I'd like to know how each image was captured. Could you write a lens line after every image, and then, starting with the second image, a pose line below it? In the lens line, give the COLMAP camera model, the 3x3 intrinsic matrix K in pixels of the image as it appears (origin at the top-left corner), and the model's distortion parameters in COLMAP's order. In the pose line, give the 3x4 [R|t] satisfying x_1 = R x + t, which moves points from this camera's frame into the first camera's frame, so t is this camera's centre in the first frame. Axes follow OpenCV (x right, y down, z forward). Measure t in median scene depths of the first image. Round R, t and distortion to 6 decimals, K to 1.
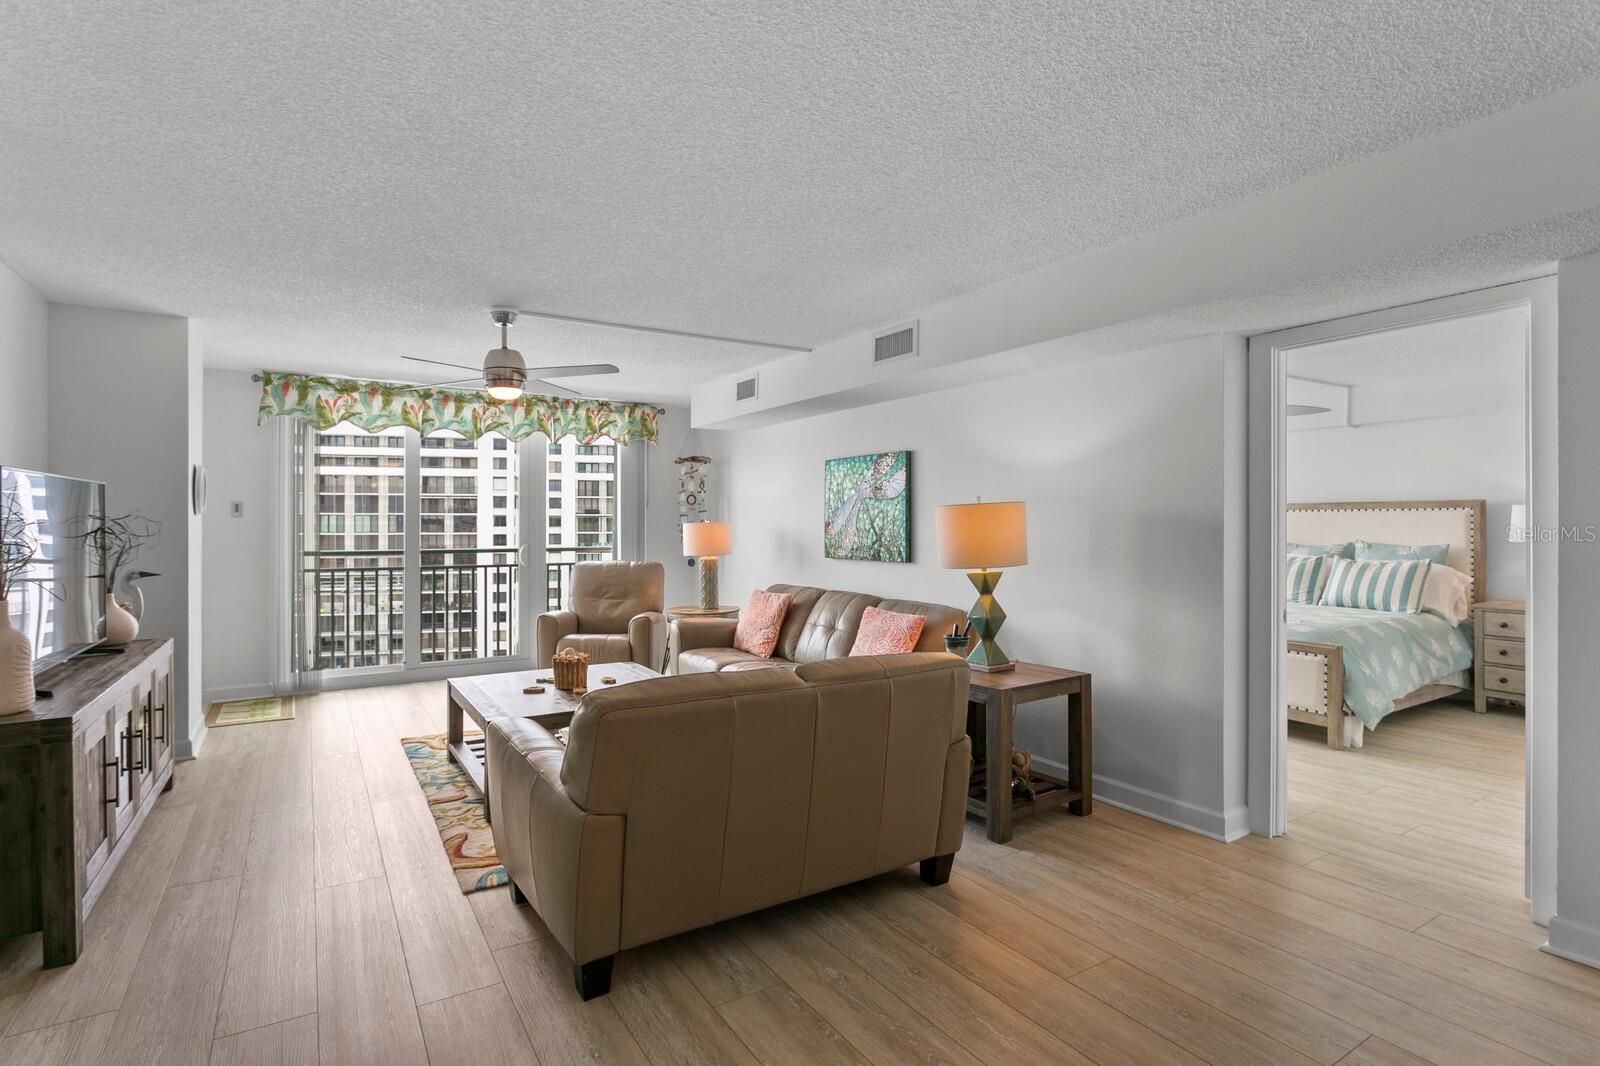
lens RADIAL K [[800.4, 0, 803.4], [0, 800.4, 532.3], [0, 0, 1]] dist [-0.006033, 0.000602]
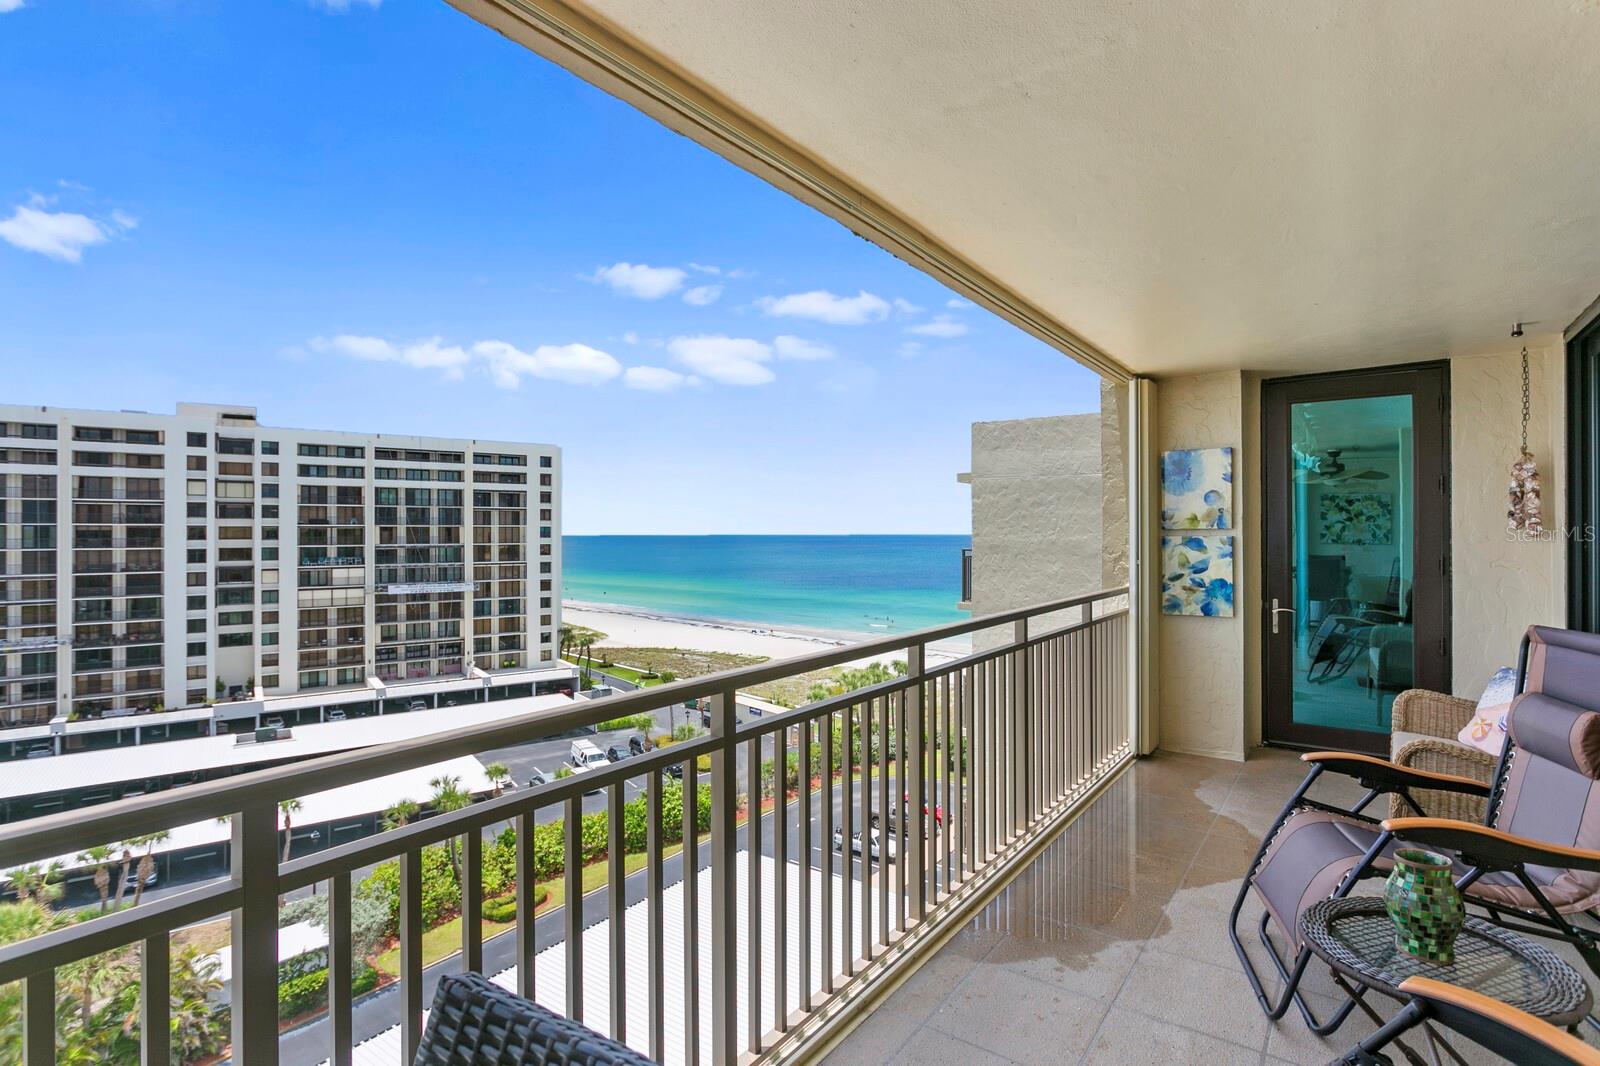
lens RADIAL K [[800.4, 0, 803.9], [0, 800.4, 528.3], [0, 0, 1]] dist [-0.006033, 0.000602]
pose [[0.922552, -0.000223, 0.385872, -0.120460], [0.006178, 0.999880, -0.014193, -0.003658], [-0.385823, 0.015478, 0.922443, 0.003900]]
